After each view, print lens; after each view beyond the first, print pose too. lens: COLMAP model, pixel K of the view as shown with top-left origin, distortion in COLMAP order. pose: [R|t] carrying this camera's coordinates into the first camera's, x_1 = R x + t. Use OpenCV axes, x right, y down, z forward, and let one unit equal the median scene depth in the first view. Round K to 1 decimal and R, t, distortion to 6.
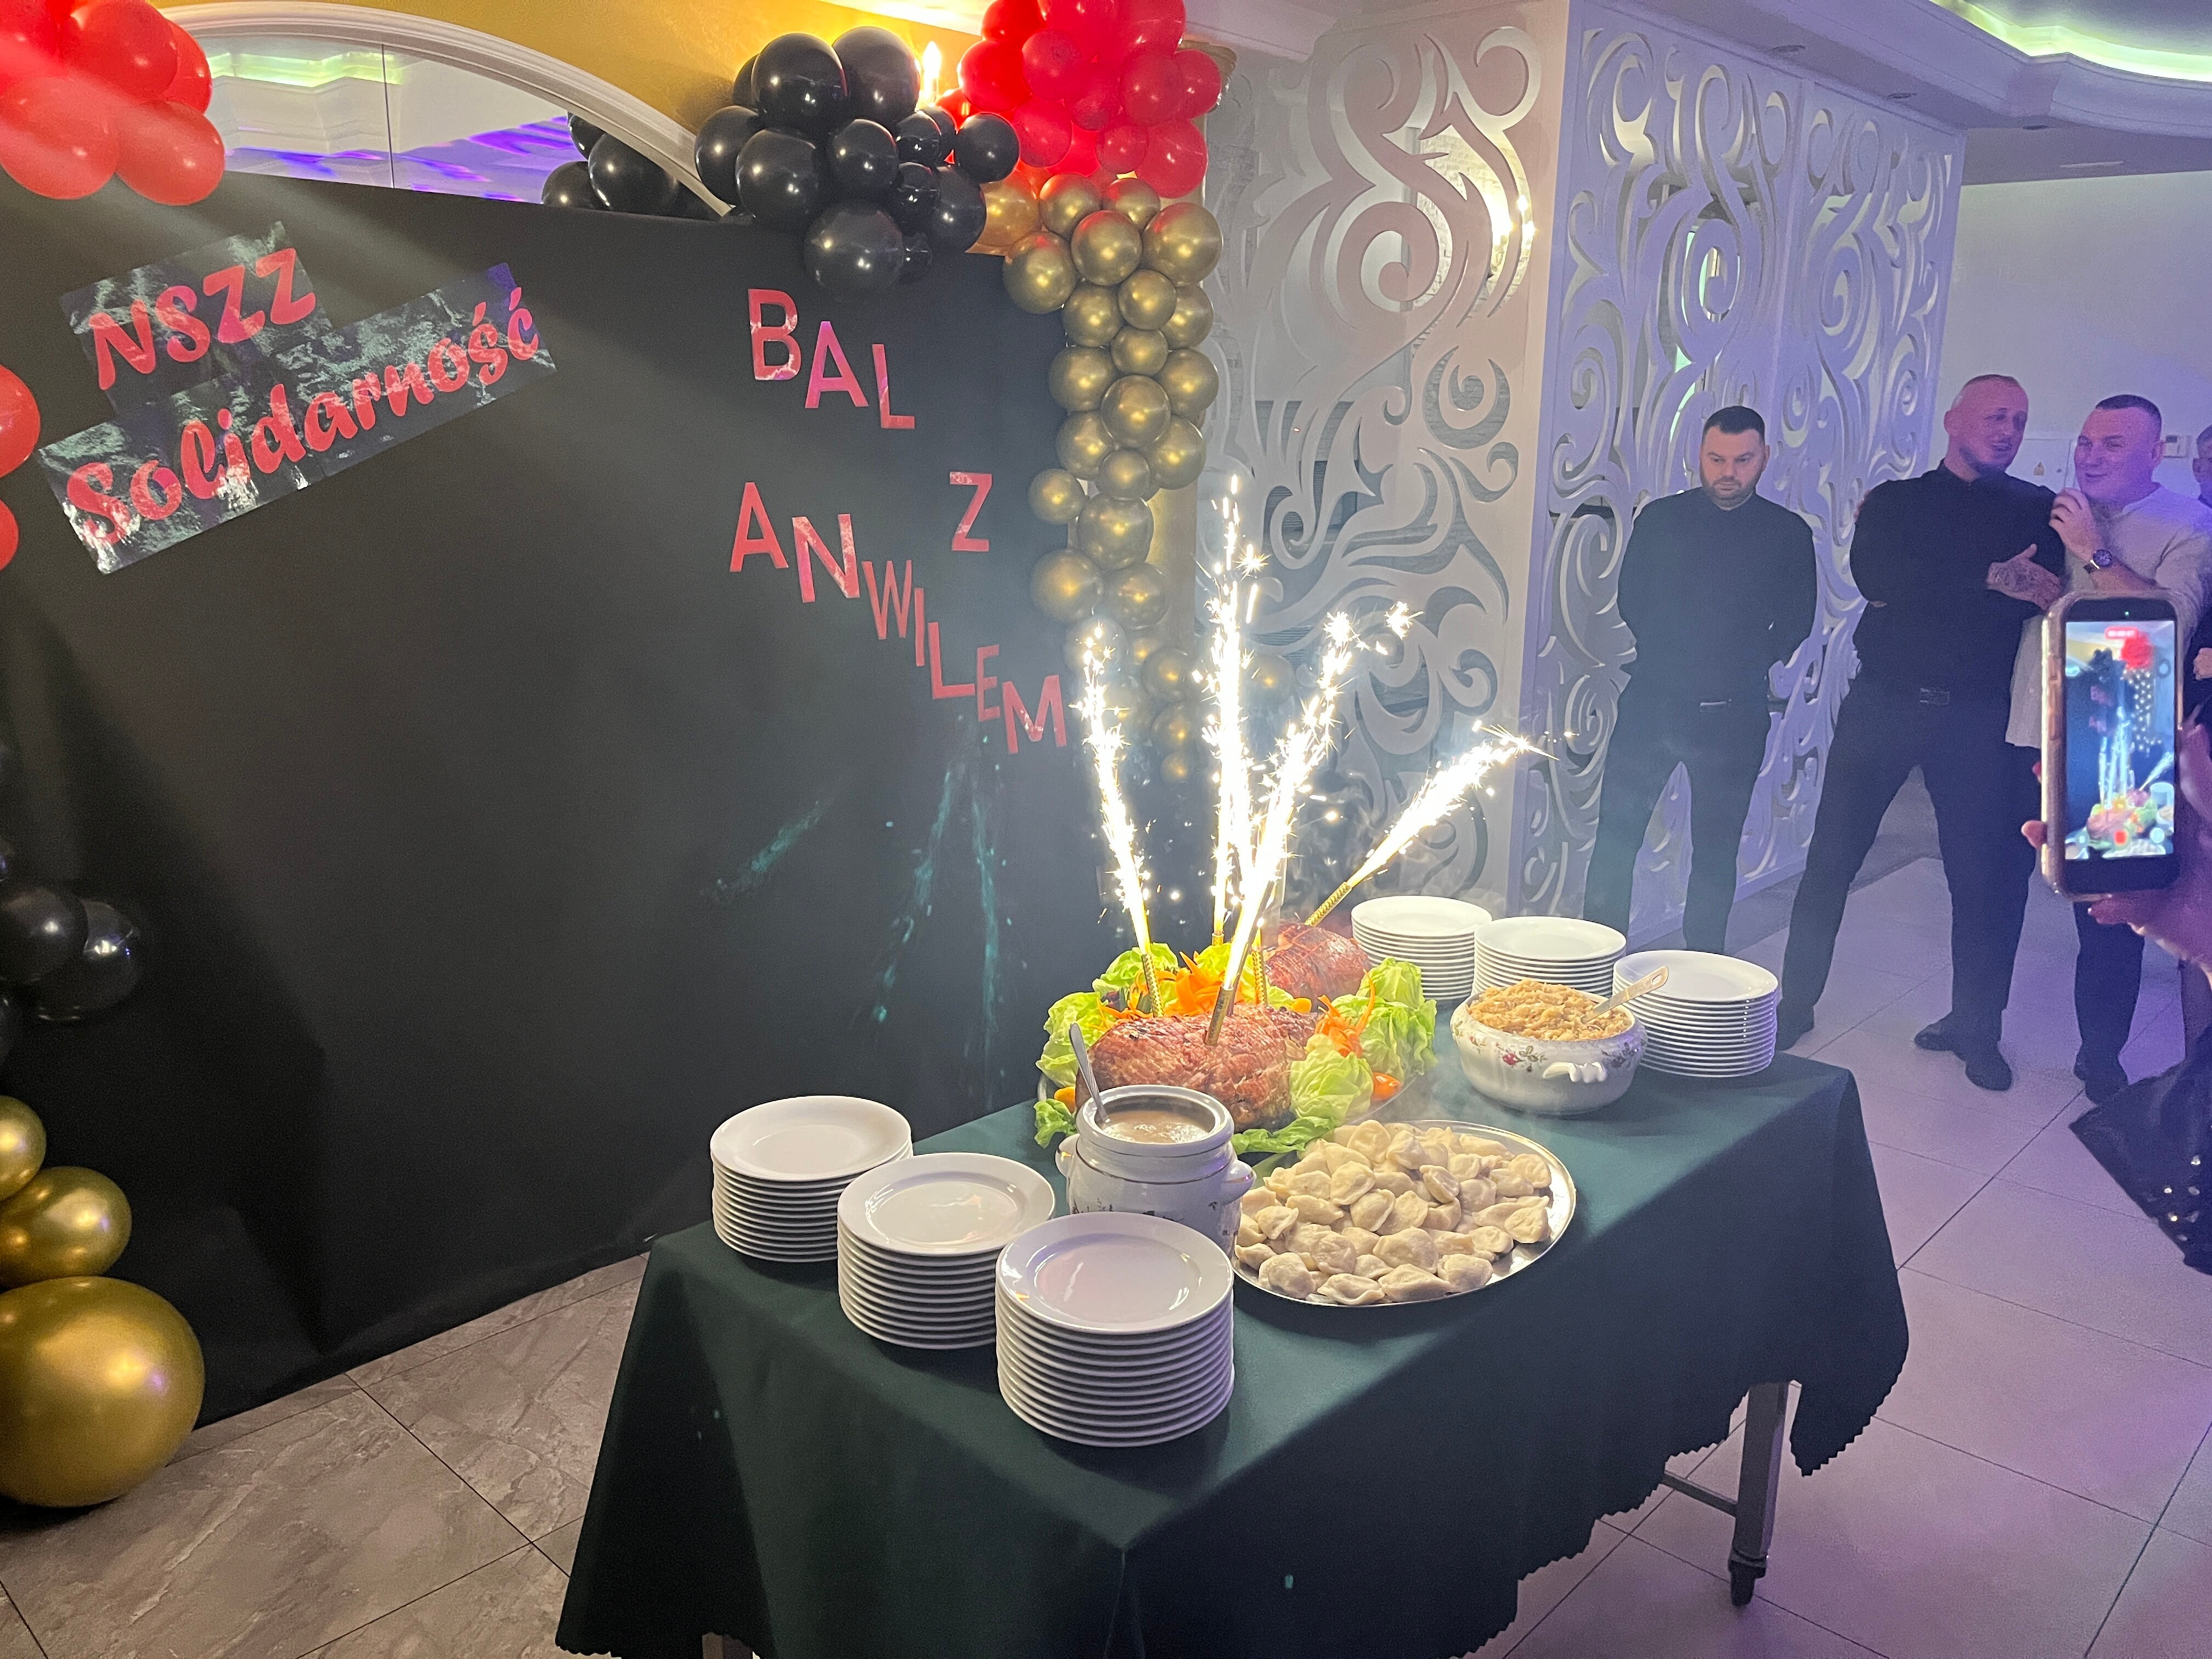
lens RADIAL K [[1682.3, 0, 1106.0], [0, 1682.3, 829.5], [0, 0, 1]] dist [0.091078, -0.119565]
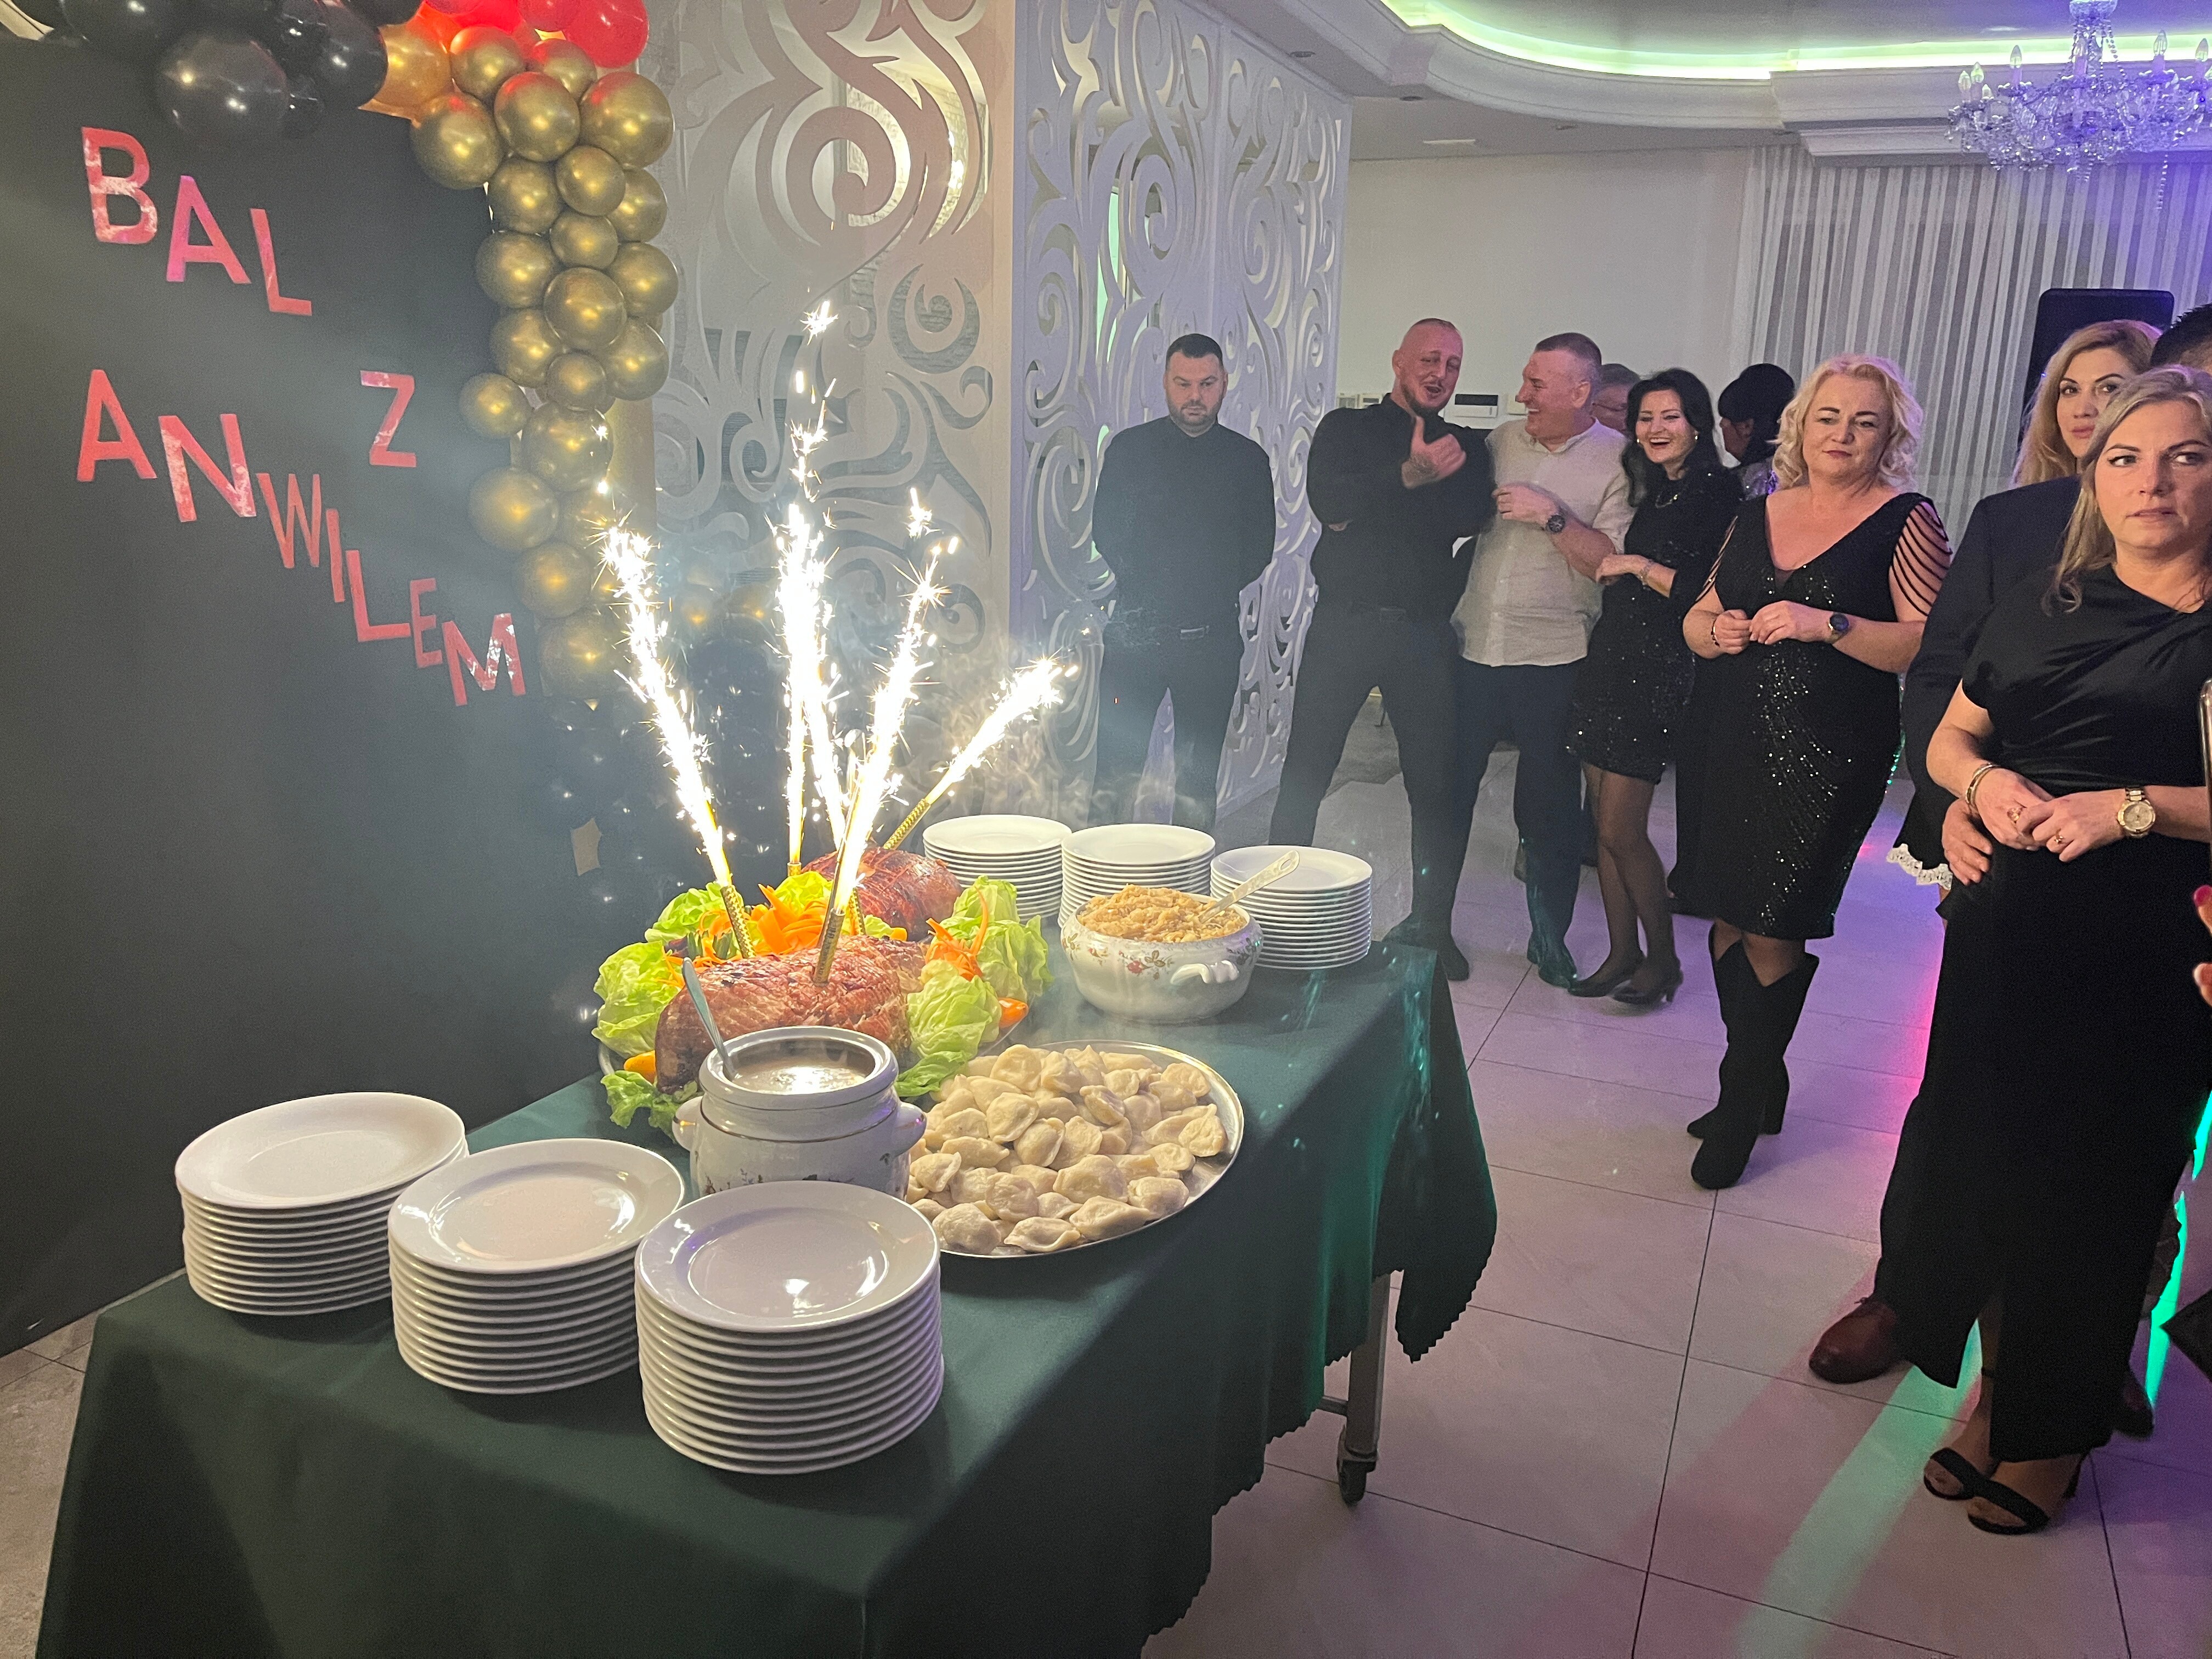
lens RADIAL K [[1688.0, 0, 1109.9], [0, 1688.0, 824.8], [0, 0, 1]] dist [0.077623, -0.096511]
pose [[0.941439, -0.068764, 0.330096, -0.064439], [0.065313, 0.997632, 0.021549, 0.033719], [-0.330796, 0.001273, 0.943701, 0.124252]]
